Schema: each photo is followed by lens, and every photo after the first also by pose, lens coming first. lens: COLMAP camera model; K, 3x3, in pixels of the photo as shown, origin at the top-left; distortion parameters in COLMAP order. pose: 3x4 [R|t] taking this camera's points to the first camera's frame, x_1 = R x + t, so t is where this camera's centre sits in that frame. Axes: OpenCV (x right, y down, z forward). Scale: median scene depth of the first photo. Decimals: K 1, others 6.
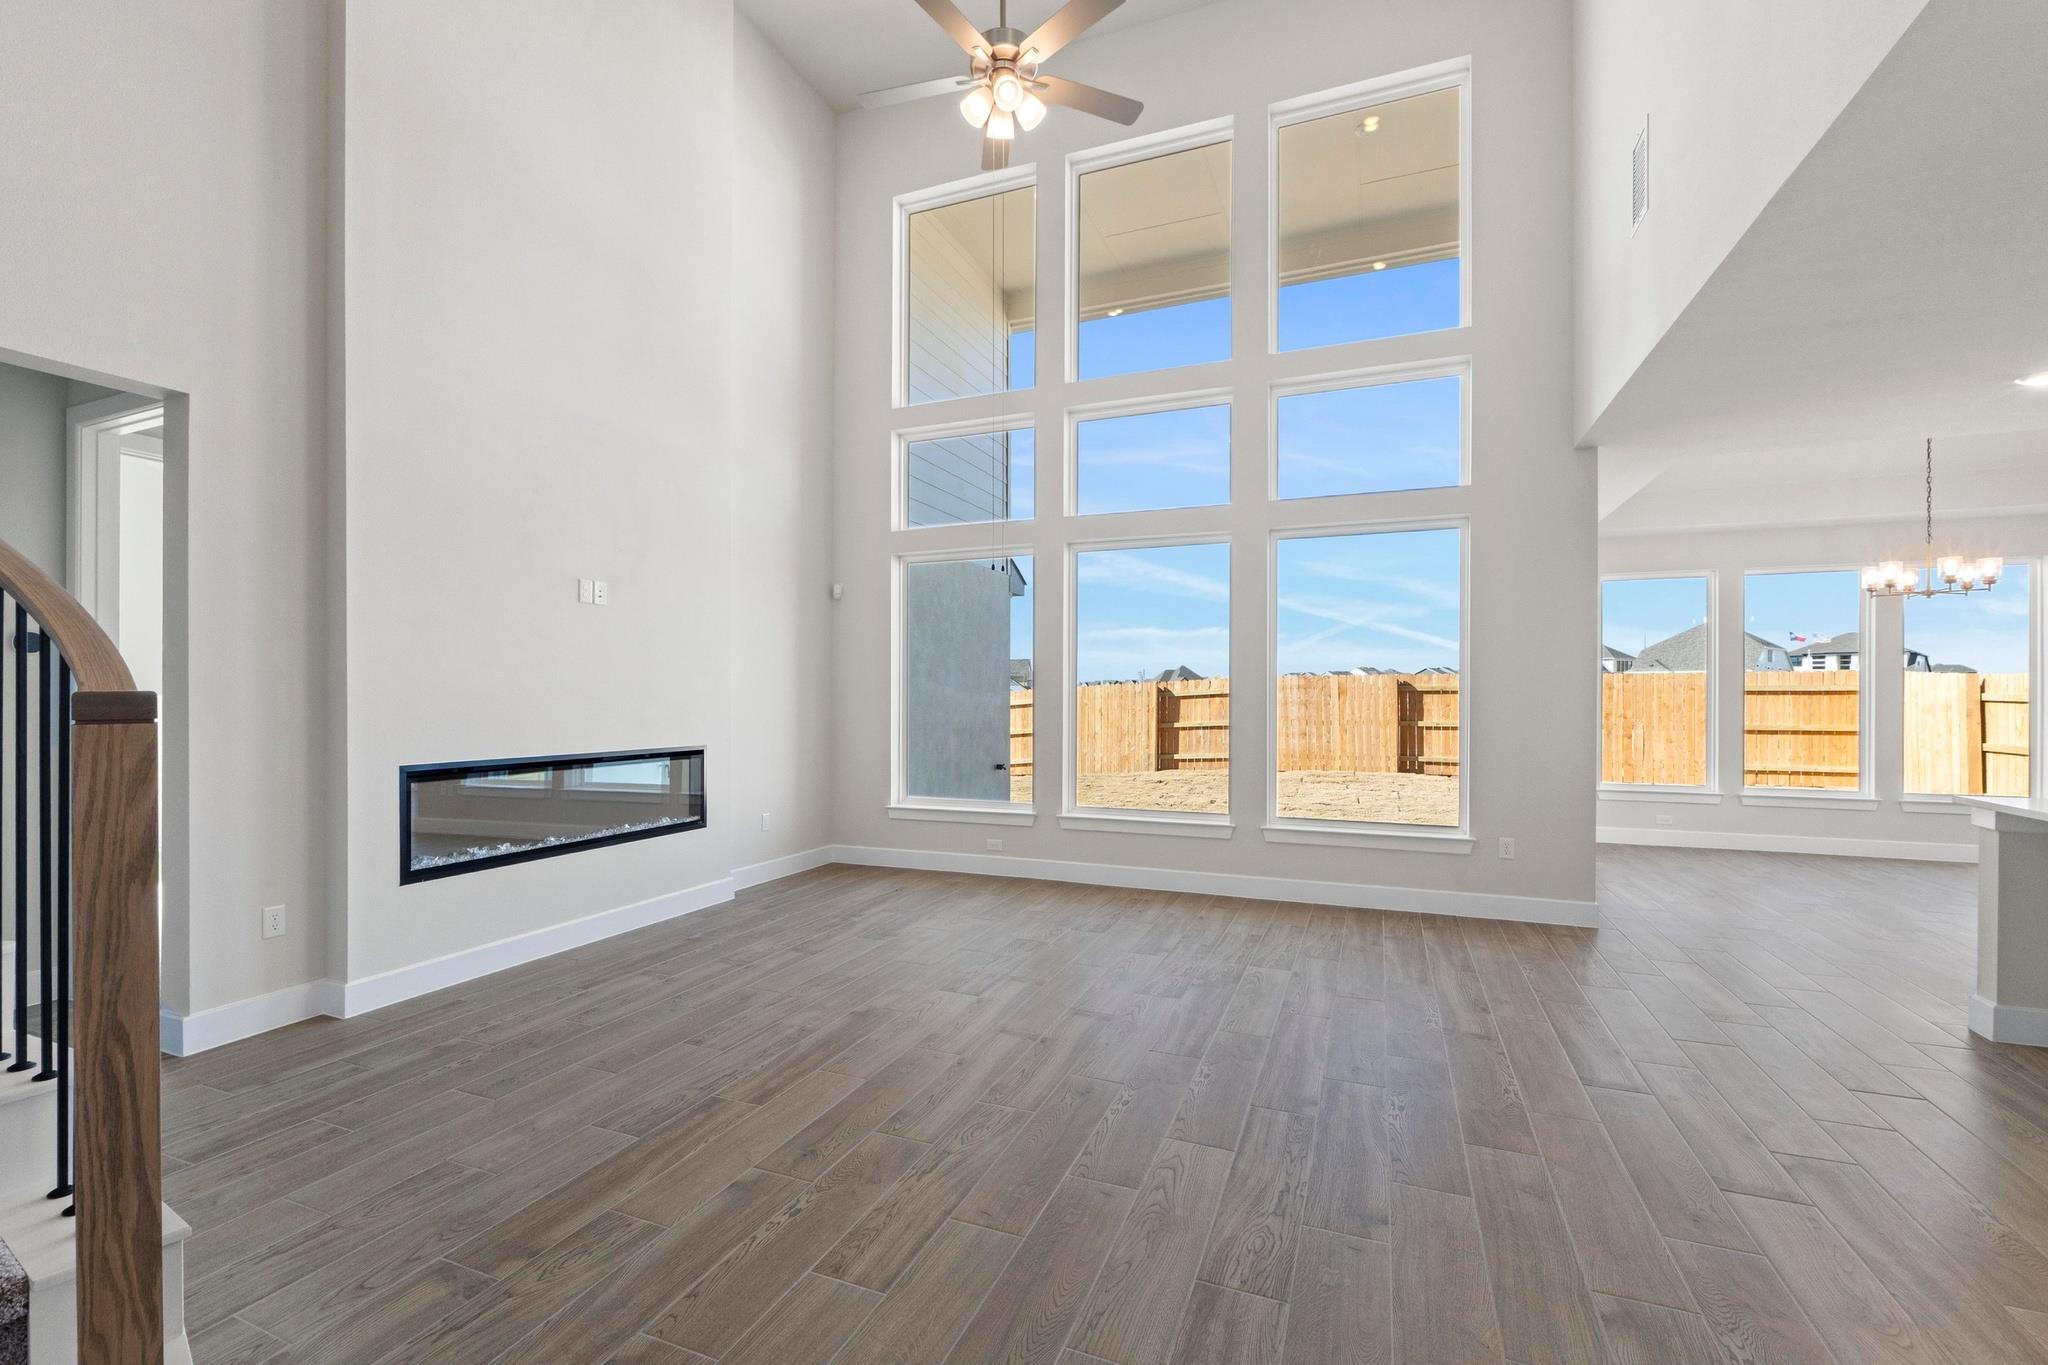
lens RADIAL K [[888.6, 0, 1008.7], [0, 888.6, 717.1], [0, 0, 1]] dist [0.001622, -0.001630]
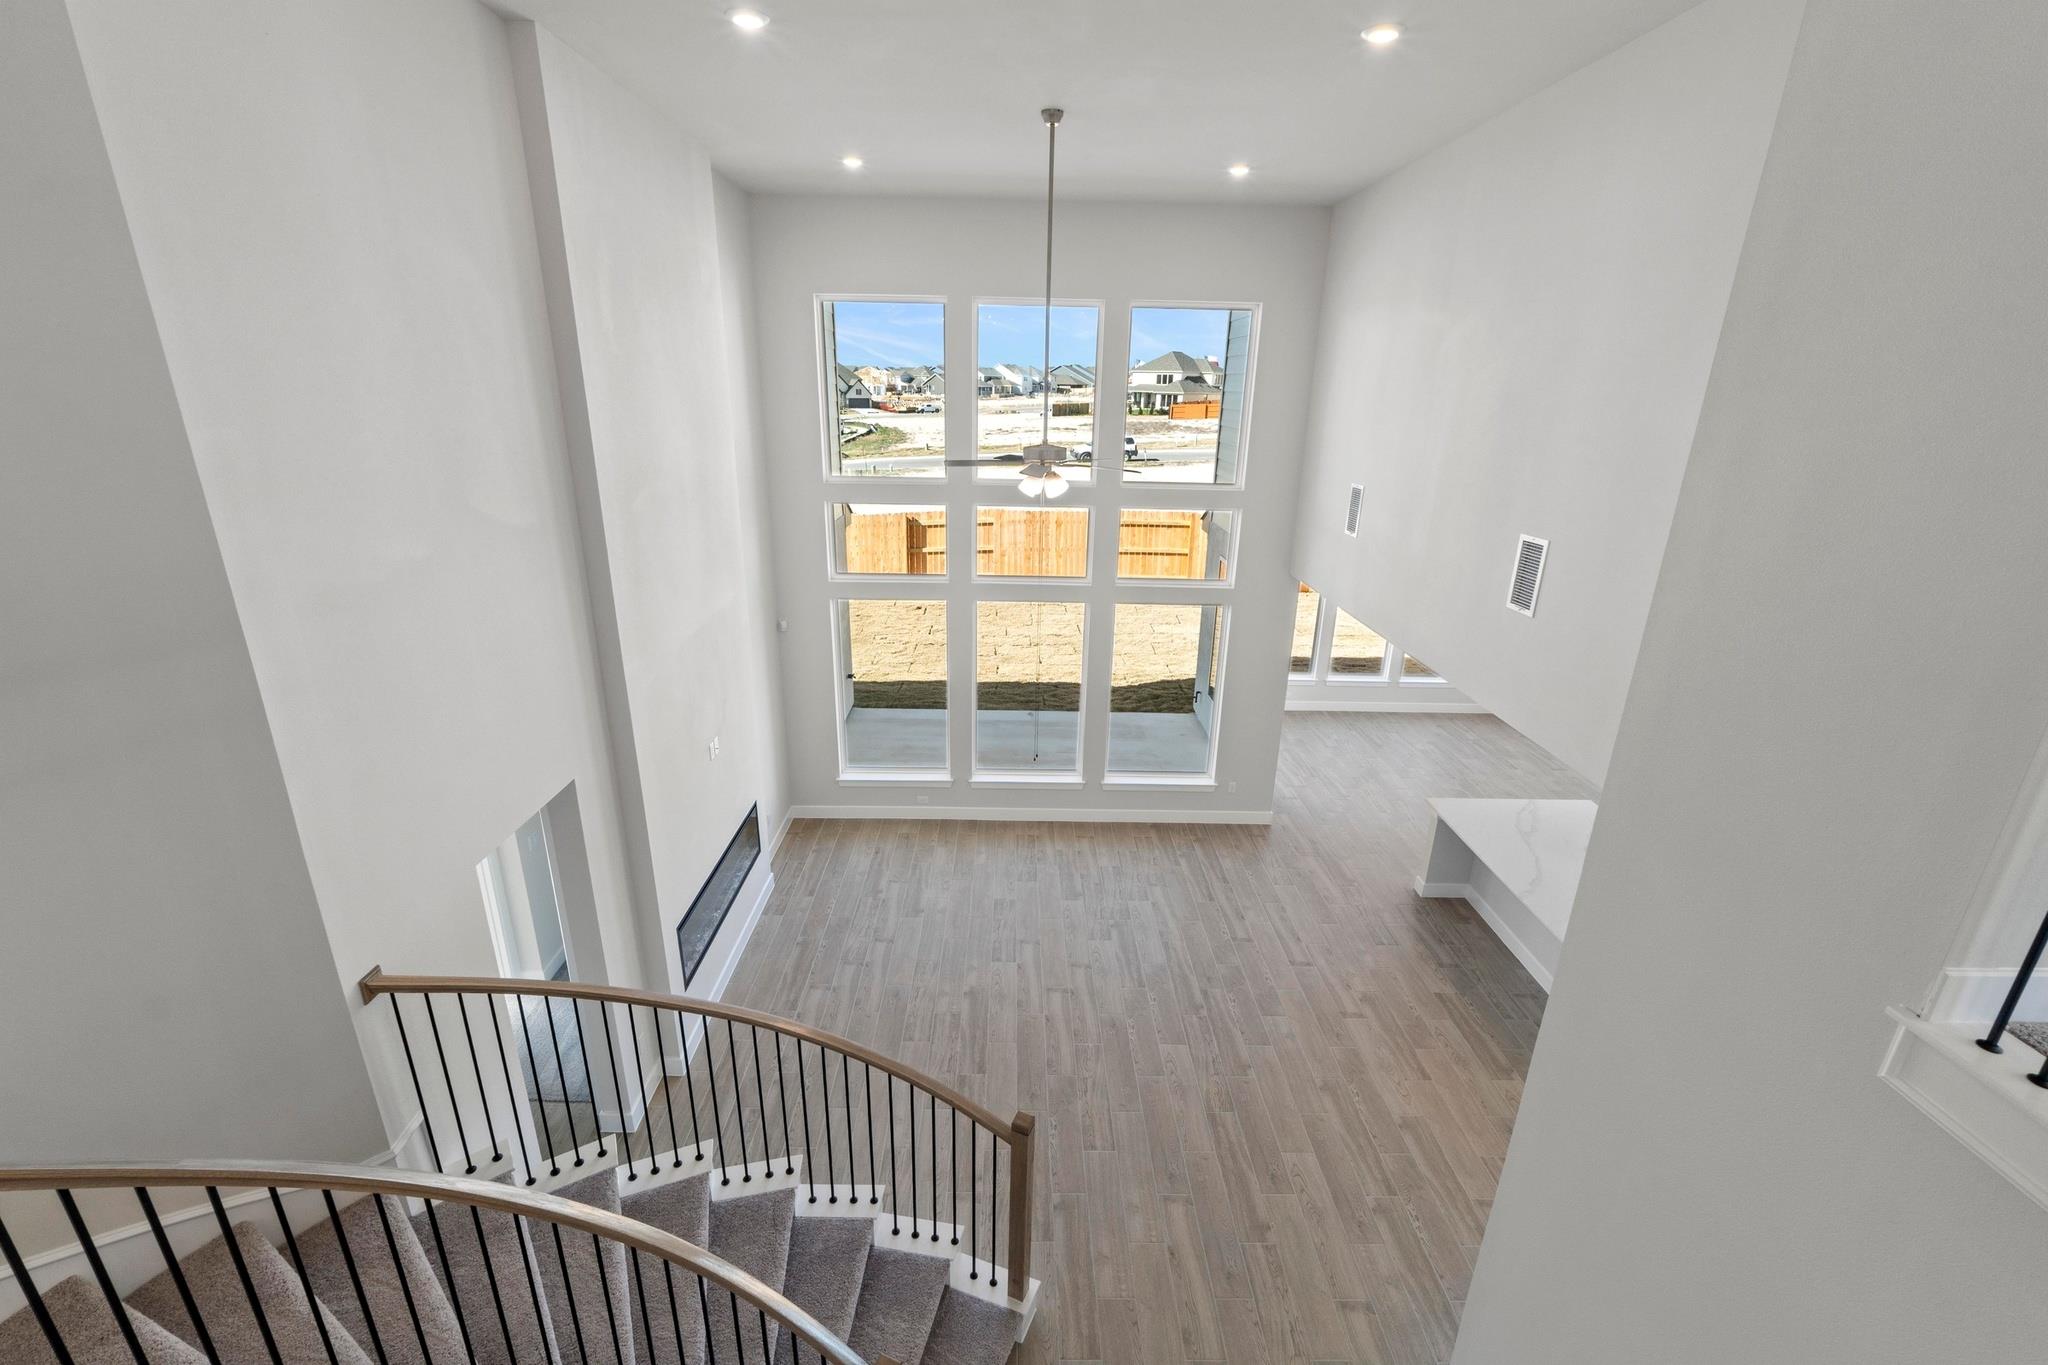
lens RADIAL K [[888.6, 0, 1013.5], [0, 888.6, 677.8], [0, 0, 1]] dist [0.001622, -0.001630]
pose [[0.919474, -0.115095, 0.375925, -0.667844], [-0.009426, 0.949460, 0.313747, -0.834107], [-0.393037, -0.292026, 0.871919, -0.447145]]
